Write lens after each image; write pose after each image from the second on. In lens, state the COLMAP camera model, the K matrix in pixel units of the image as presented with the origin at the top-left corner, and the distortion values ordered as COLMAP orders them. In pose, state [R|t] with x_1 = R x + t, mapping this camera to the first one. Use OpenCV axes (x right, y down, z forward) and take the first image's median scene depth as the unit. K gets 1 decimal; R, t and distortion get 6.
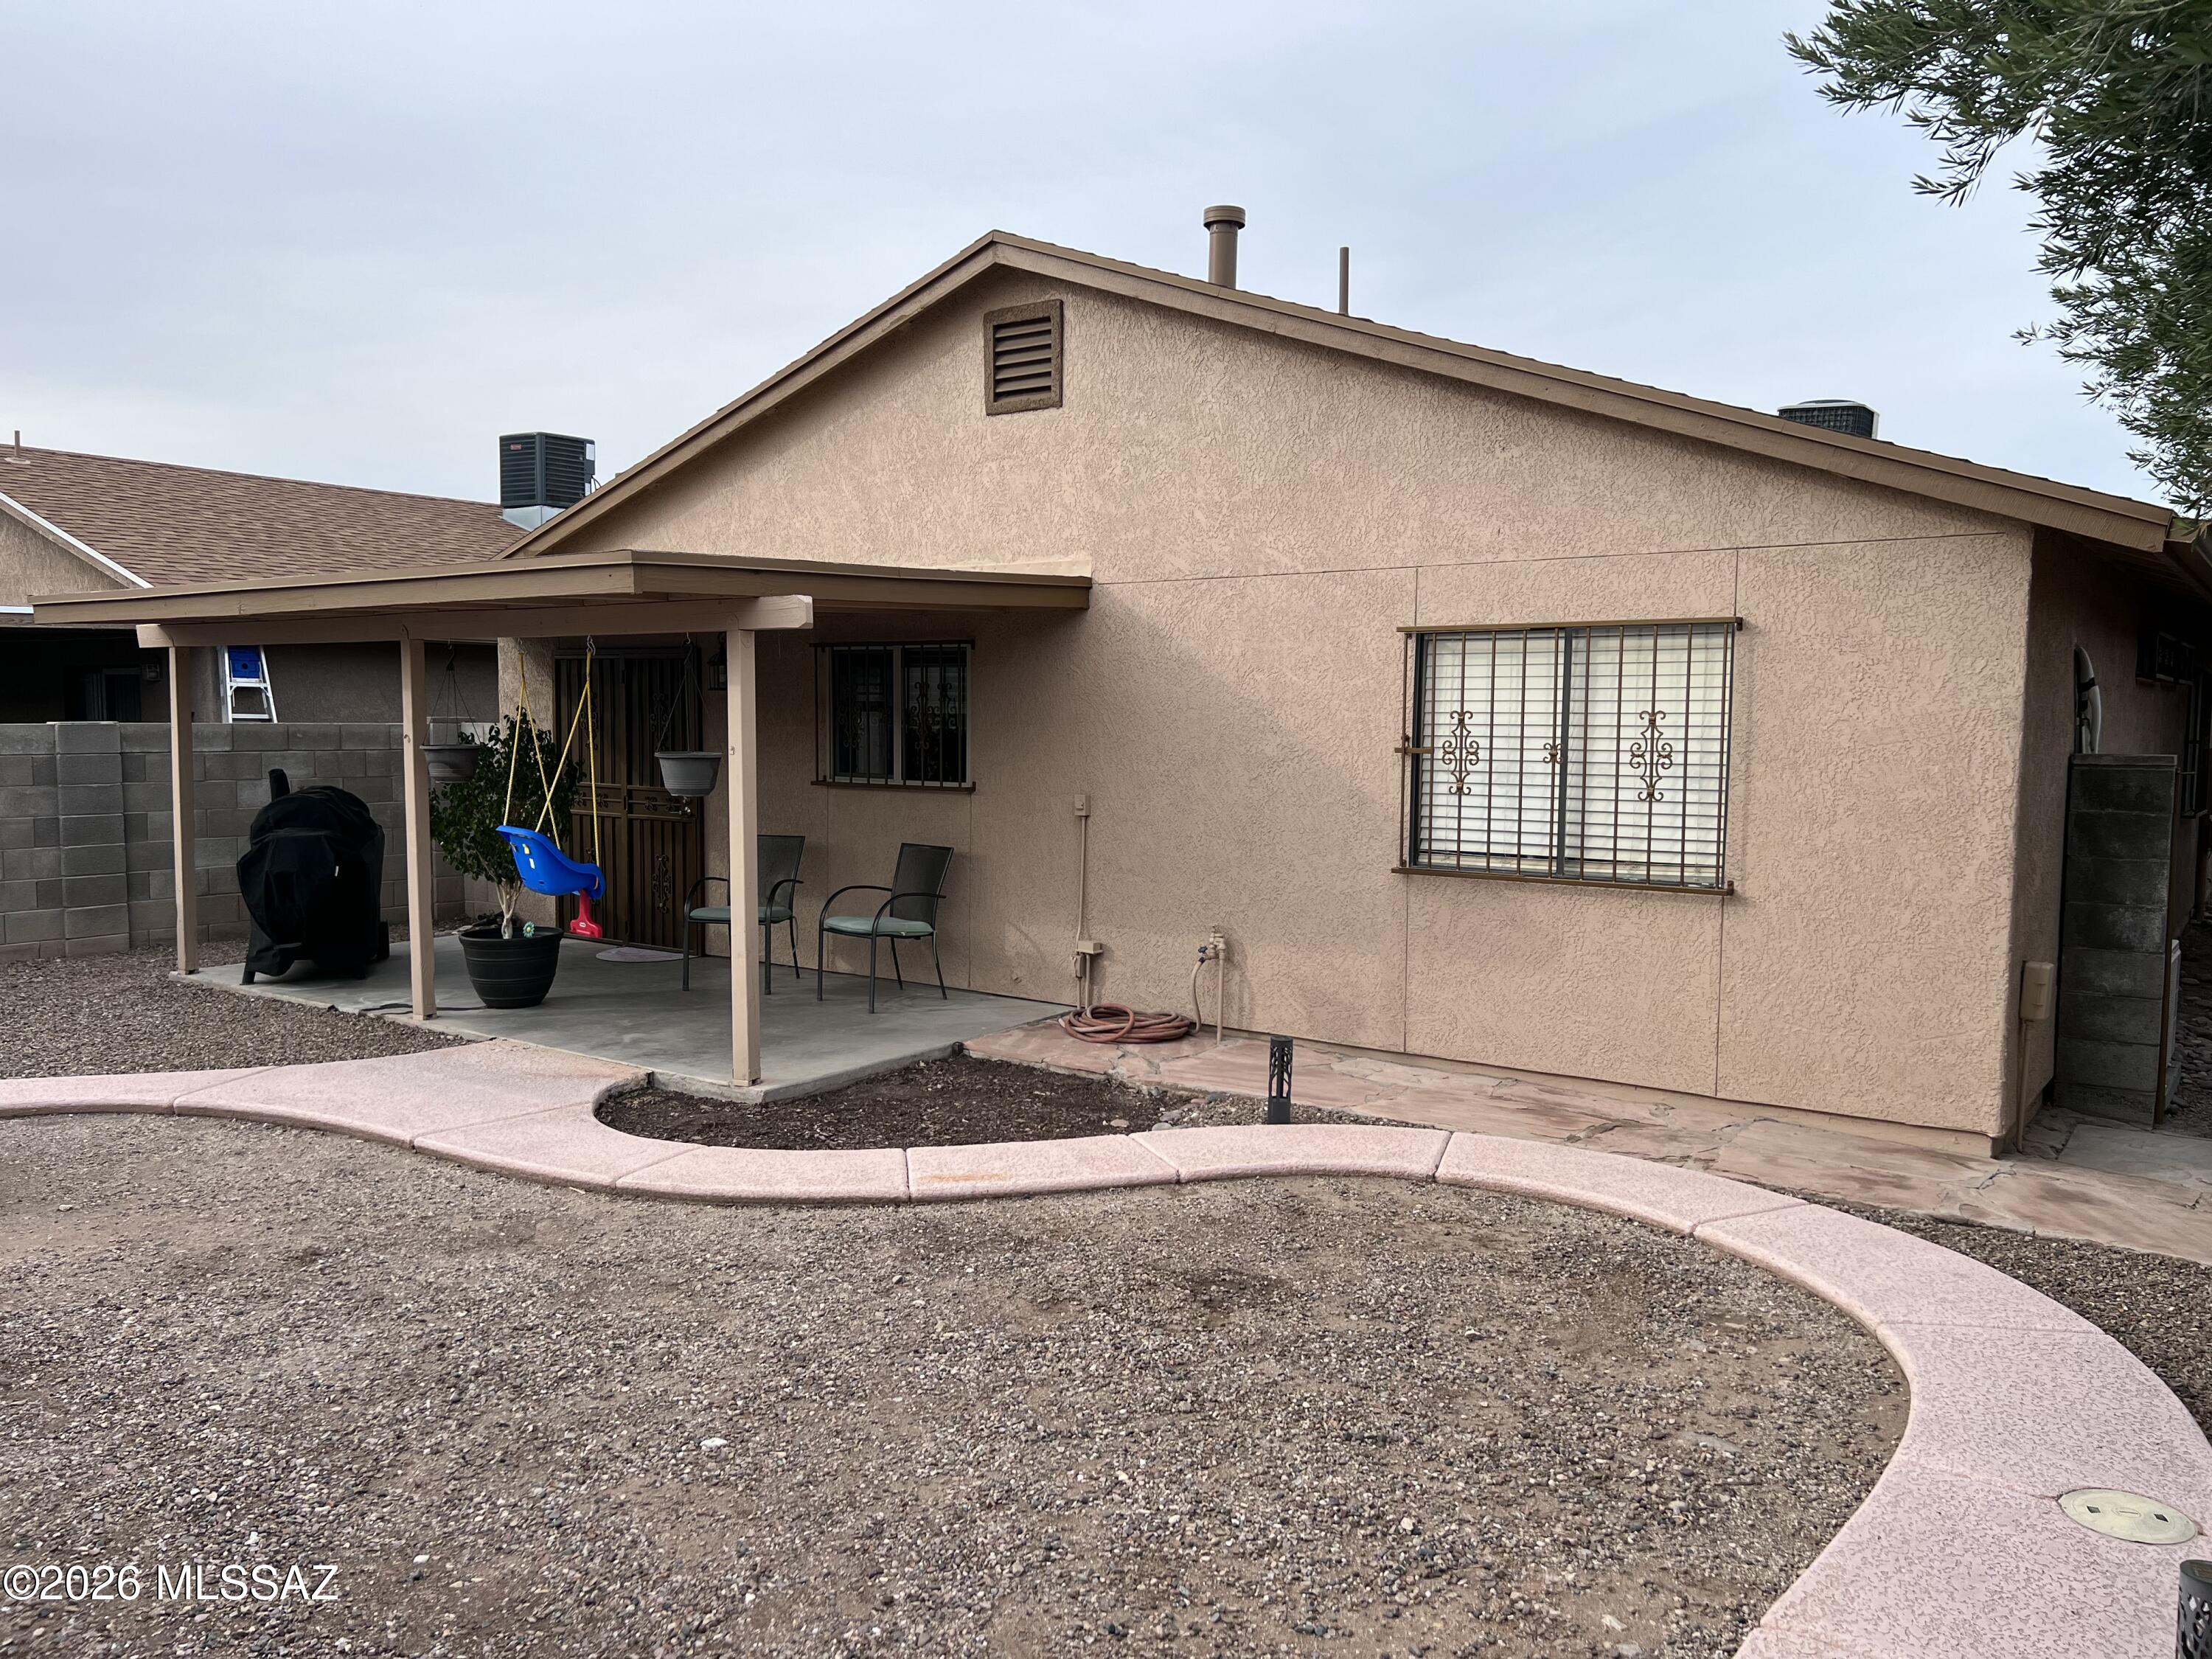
lens RADIAL K [[1678.9, 0, 1111.5], [0, 1678.9, 842.7], [0, 0, 1]] dist [0.059681, -0.072312]
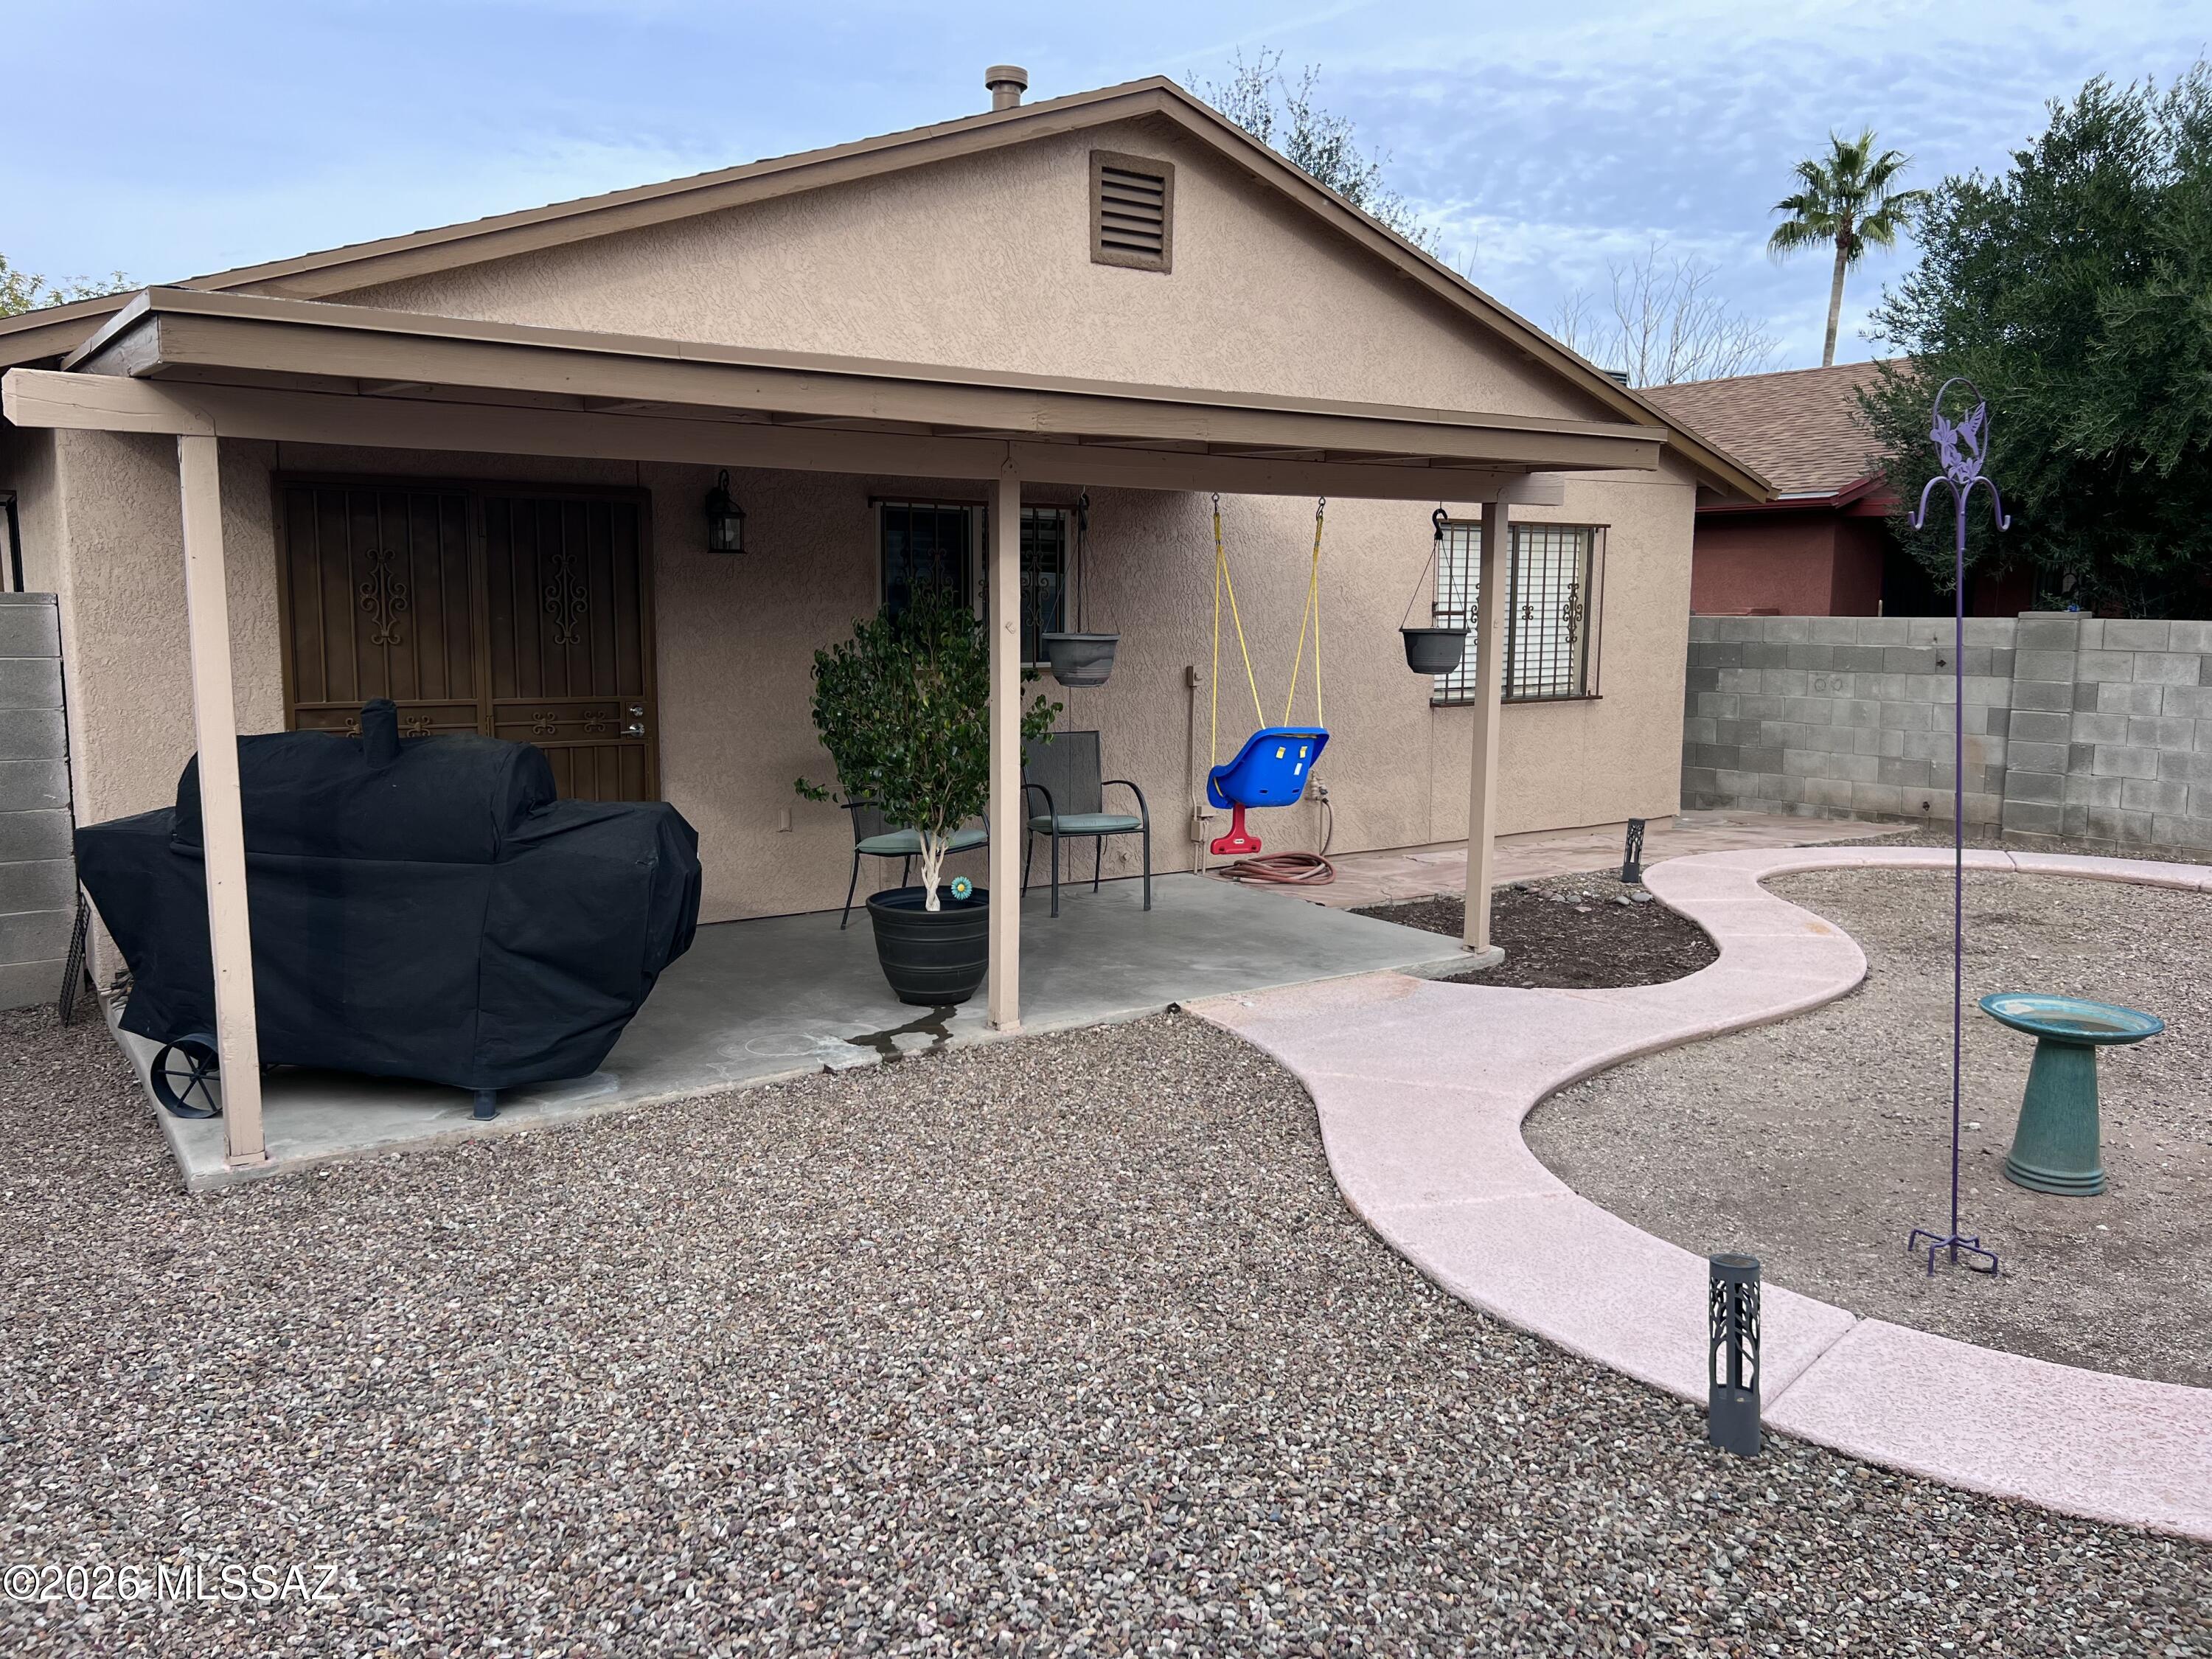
lens RADIAL K [[1678.9, 0, 1113.1], [0, 1678.9, 817.4], [0, 0, 1]] dist [0.059681, -0.072312]
pose [[0.304482, -0.132721, 0.943226, -1.018251], [0.072653, 0.990596, 0.115934, -0.059887], [-0.949743, 0.033229, 0.311261, 0.734083]]
